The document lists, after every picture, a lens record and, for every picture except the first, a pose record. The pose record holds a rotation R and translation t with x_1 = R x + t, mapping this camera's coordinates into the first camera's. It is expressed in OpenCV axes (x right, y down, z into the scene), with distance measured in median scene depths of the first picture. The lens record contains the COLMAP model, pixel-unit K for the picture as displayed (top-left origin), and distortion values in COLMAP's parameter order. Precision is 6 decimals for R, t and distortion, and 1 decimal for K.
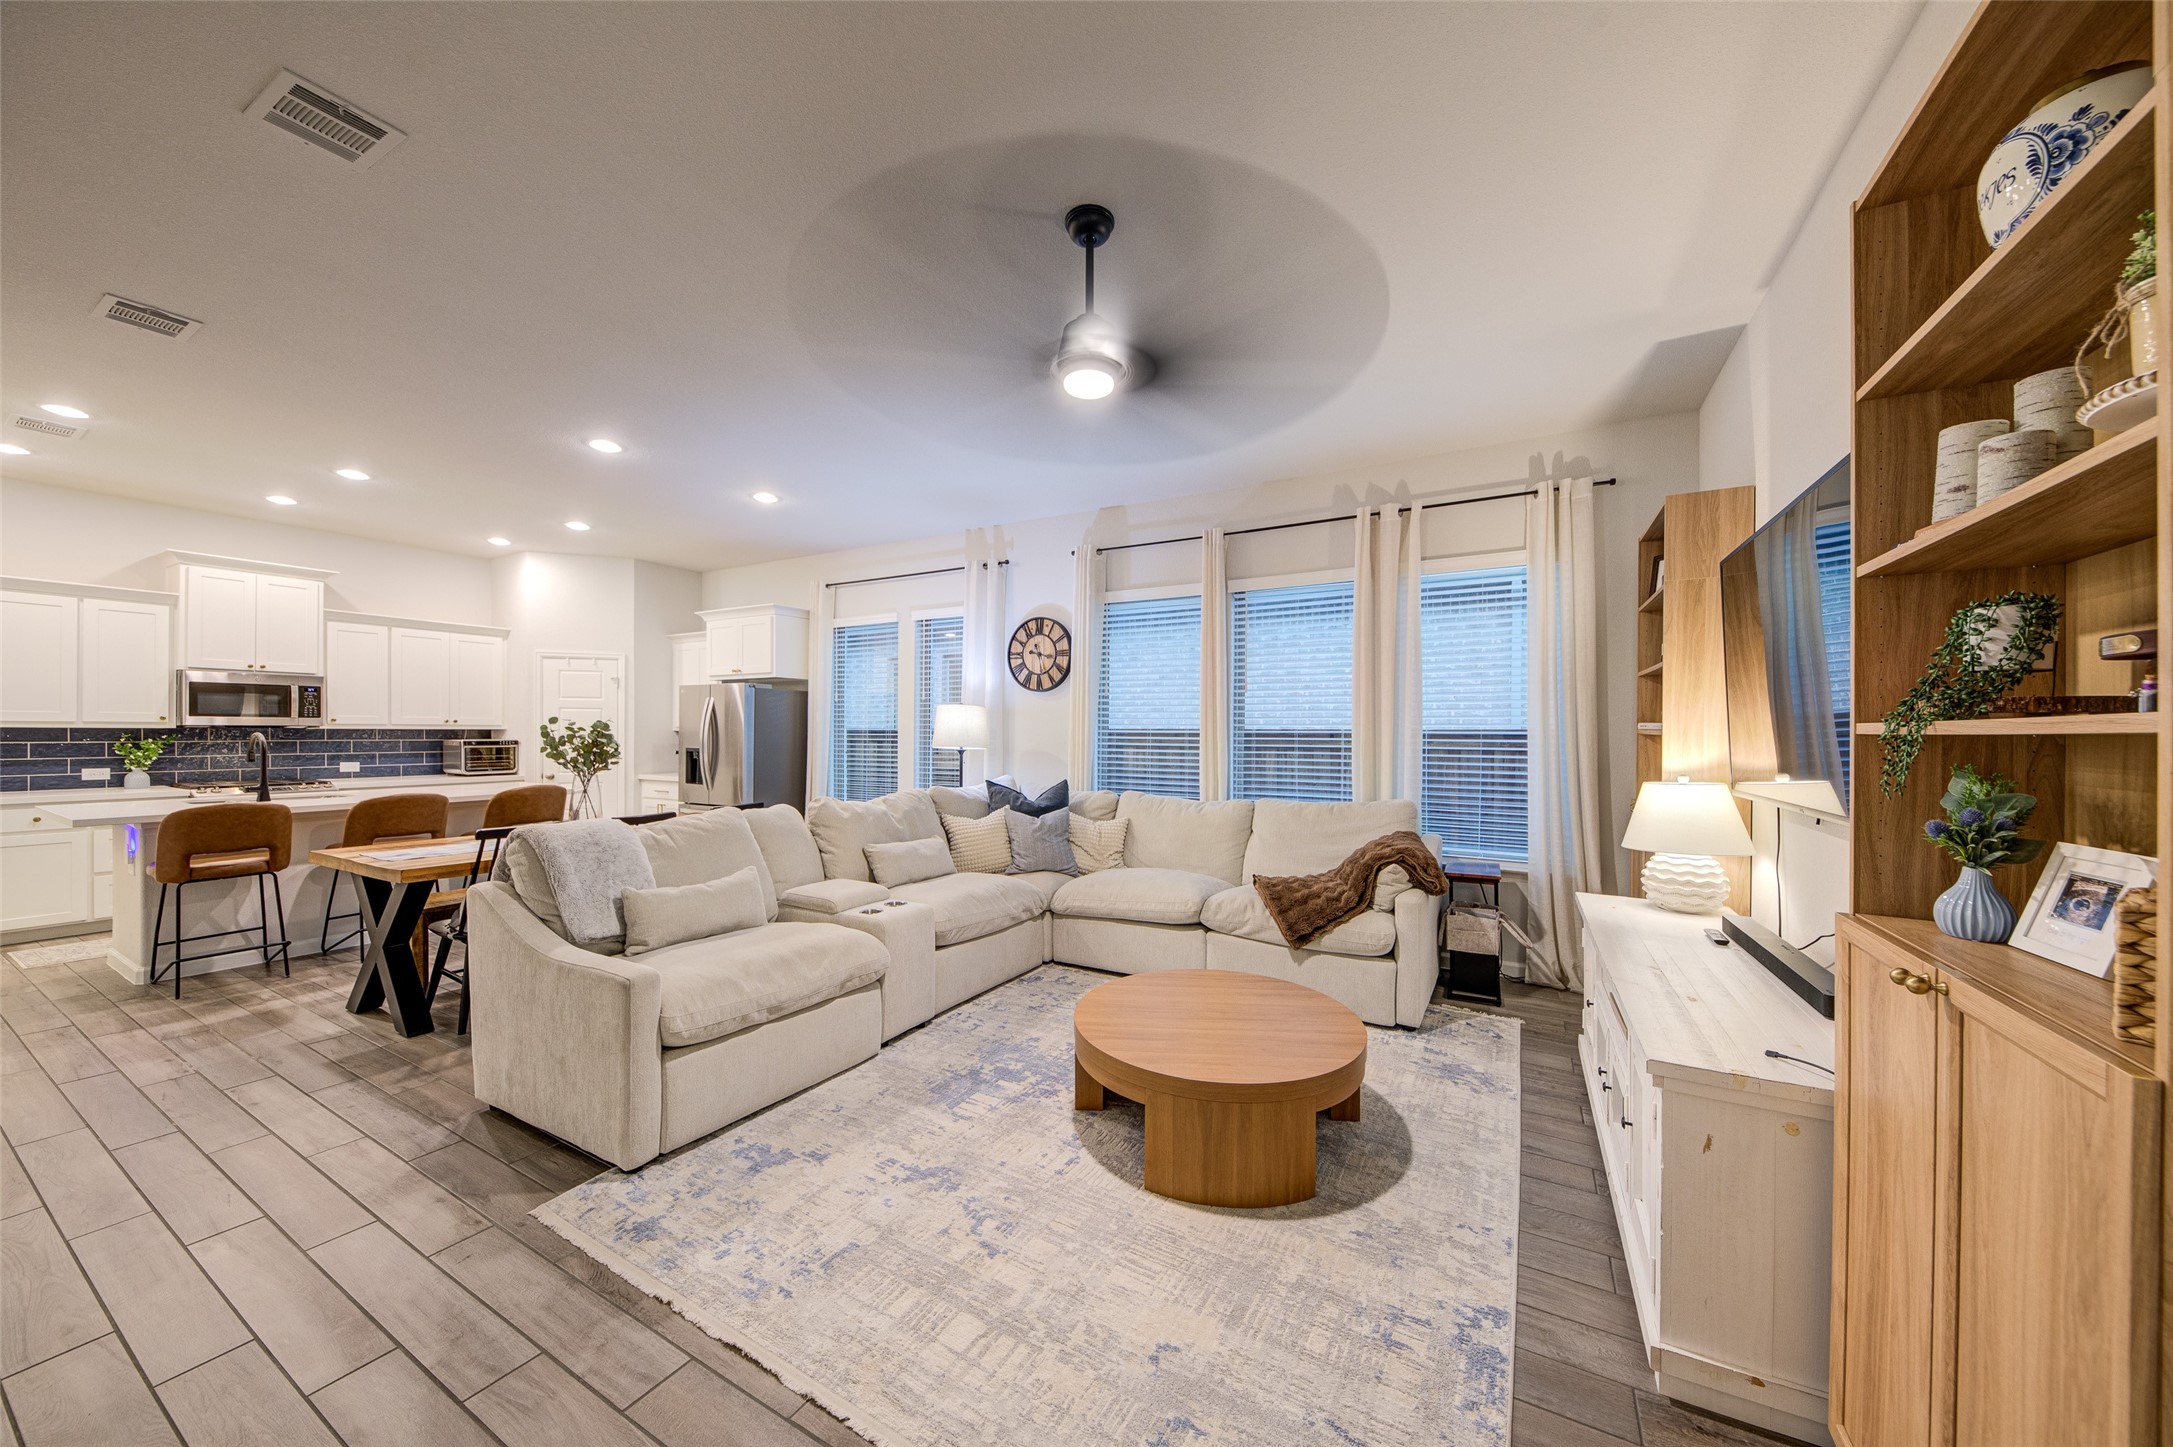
lens RADIAL K [[745.4, 0, 1191.3], [0, 745.4, 728.7], [0, 0, 1]] dist [0.016672, -0.007160]
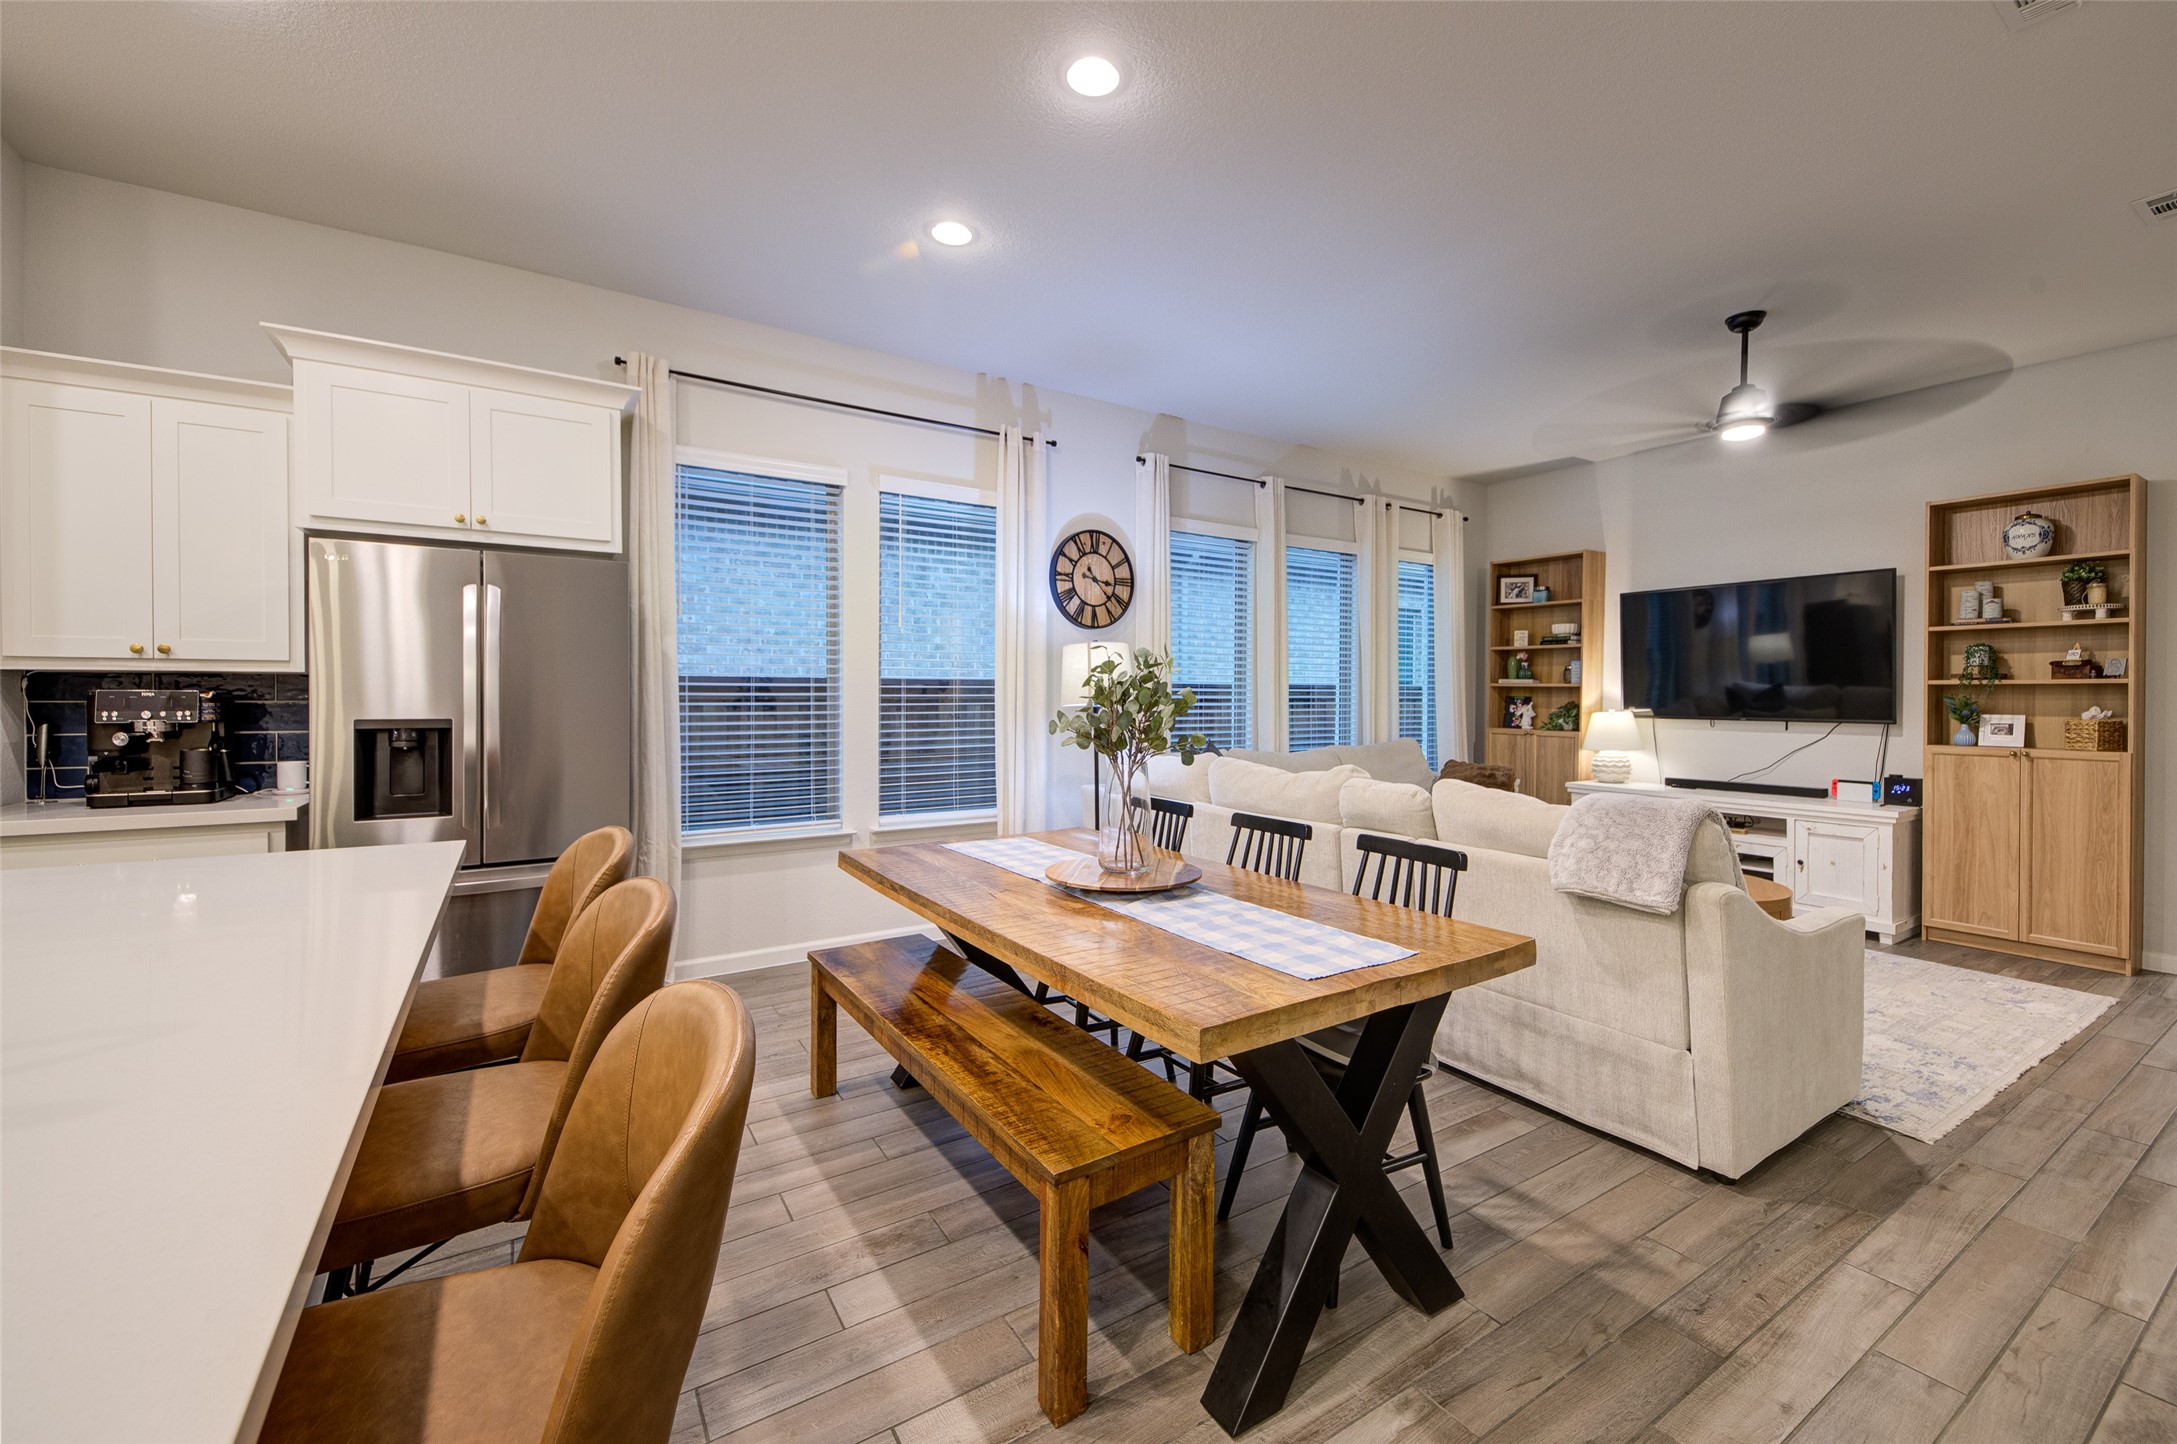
lens RADIAL K [[872.8, 0, 1118.5], [0, 872.8, 702.3], [0, 0, 1]] dist [0.019303, -0.009826]
pose [[0.490760, -0.011569, 0.871218, -1.008535], [-0.007217, 0.999824, 0.017342, 0.009706], [-0.871265, -0.014798, 0.490590, 0.565899]]
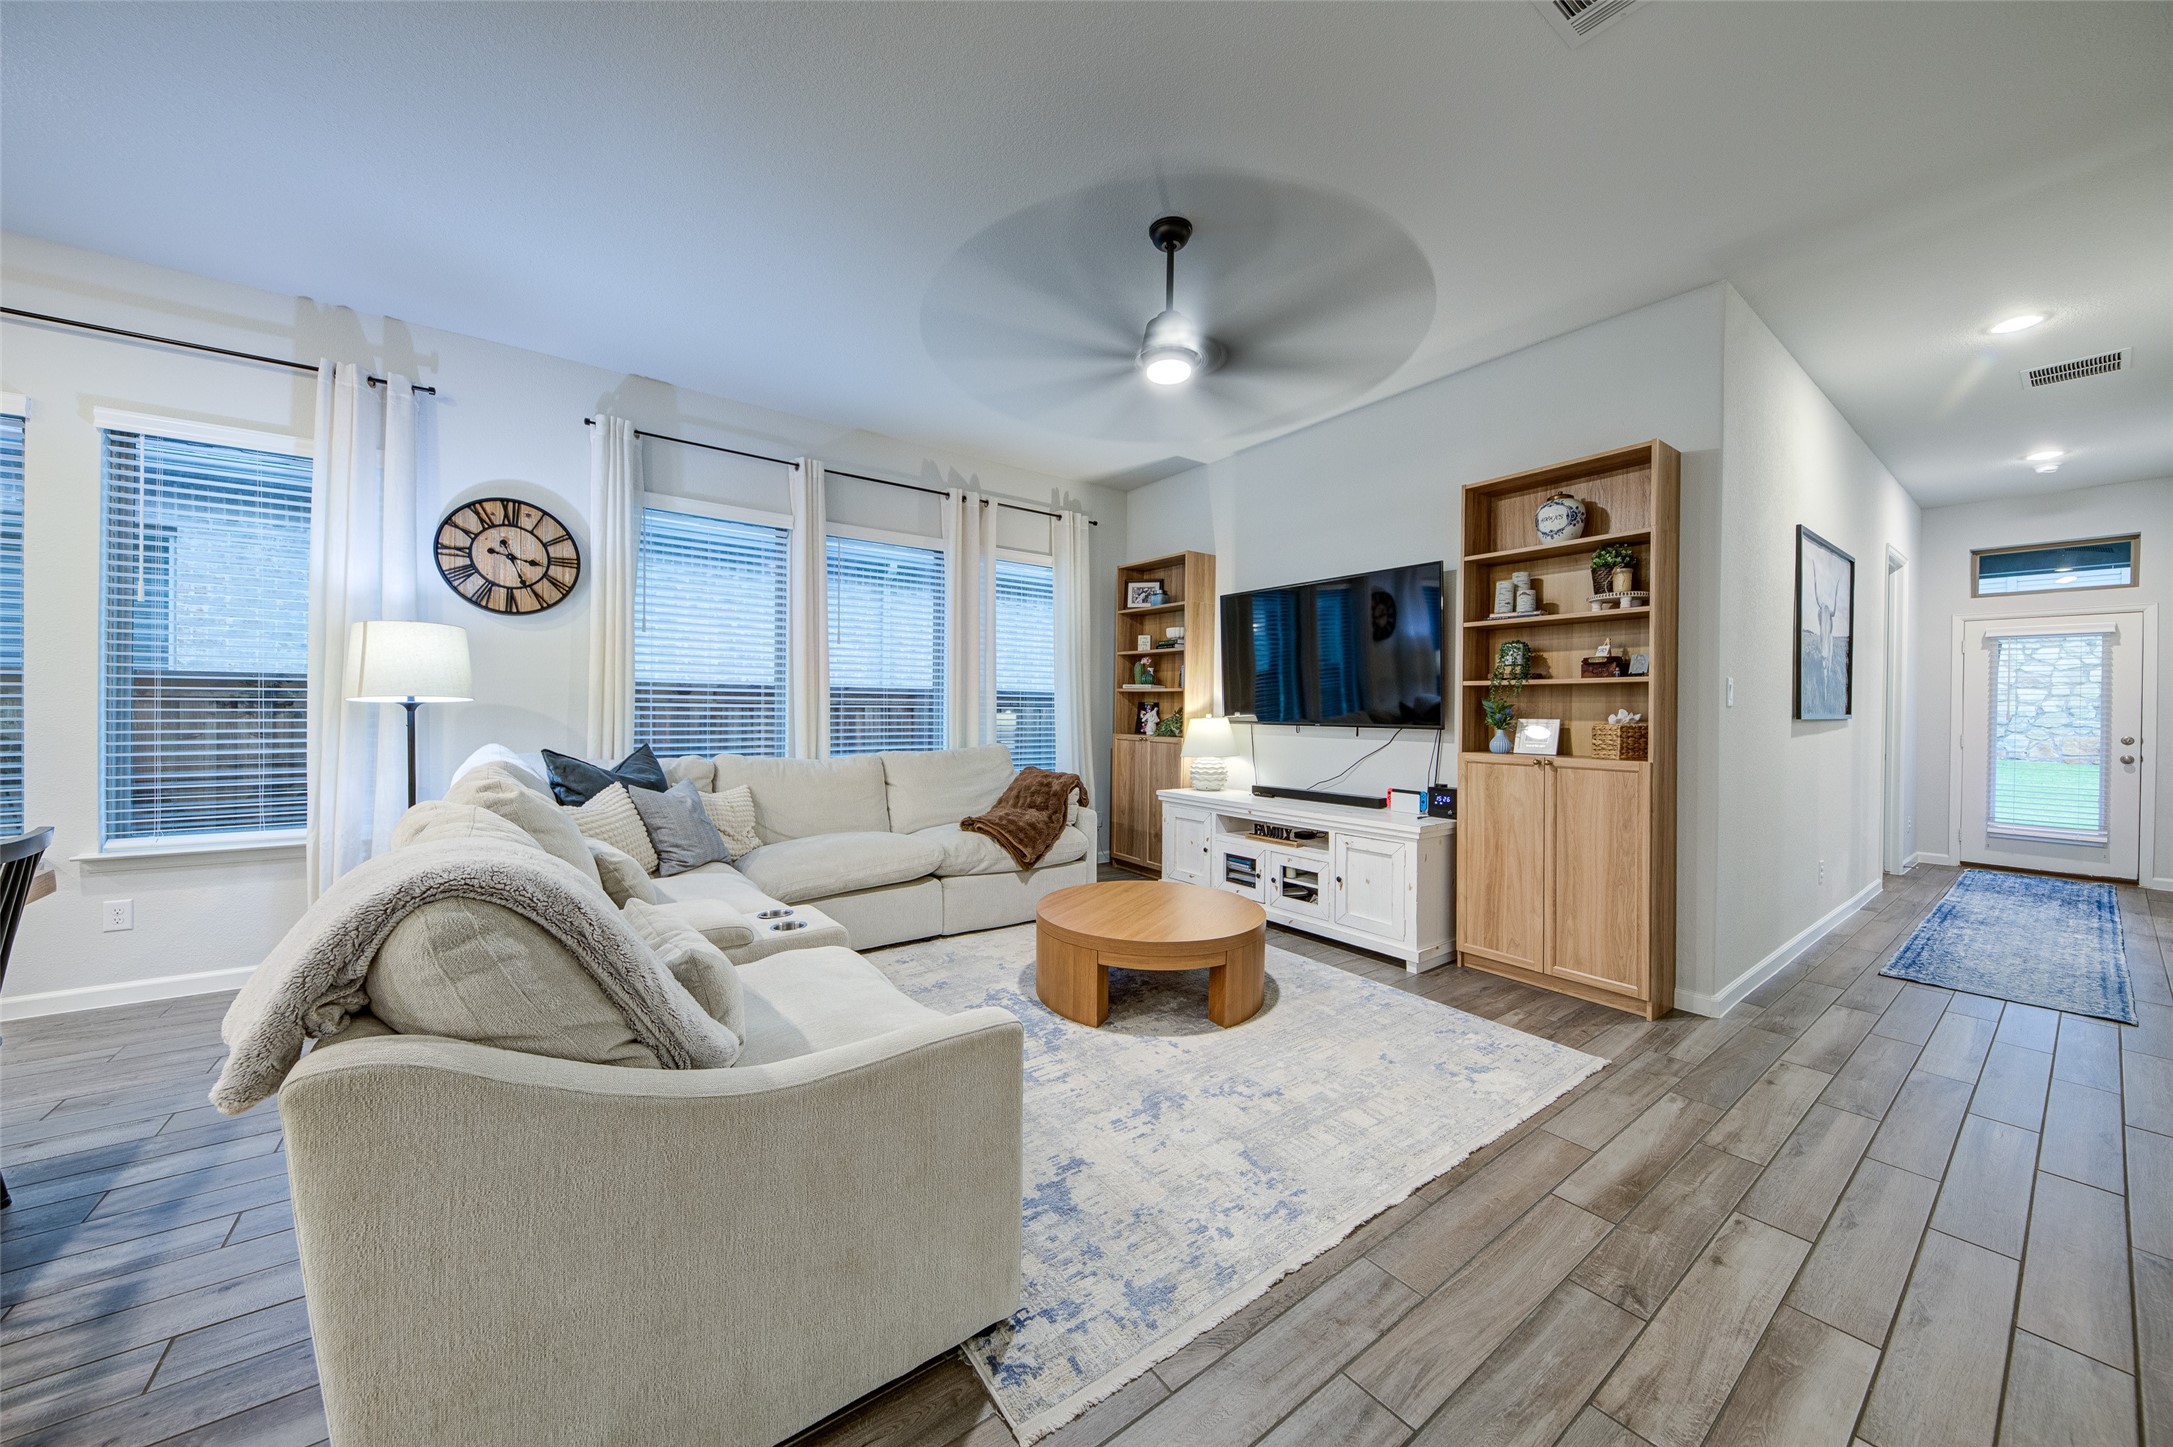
lens RADIAL K [[711.1, 0, 1070.2], [0, 711.1, 713.5], [0, 0, 1]] dist [0.002418, -0.000002]
pose [[0.462767, -0.007423, 0.886449, -0.552241], [-0.011891, 0.999823, 0.014581, 0.022484], [-0.886400, -0.017288, 0.462597, 0.292570]]
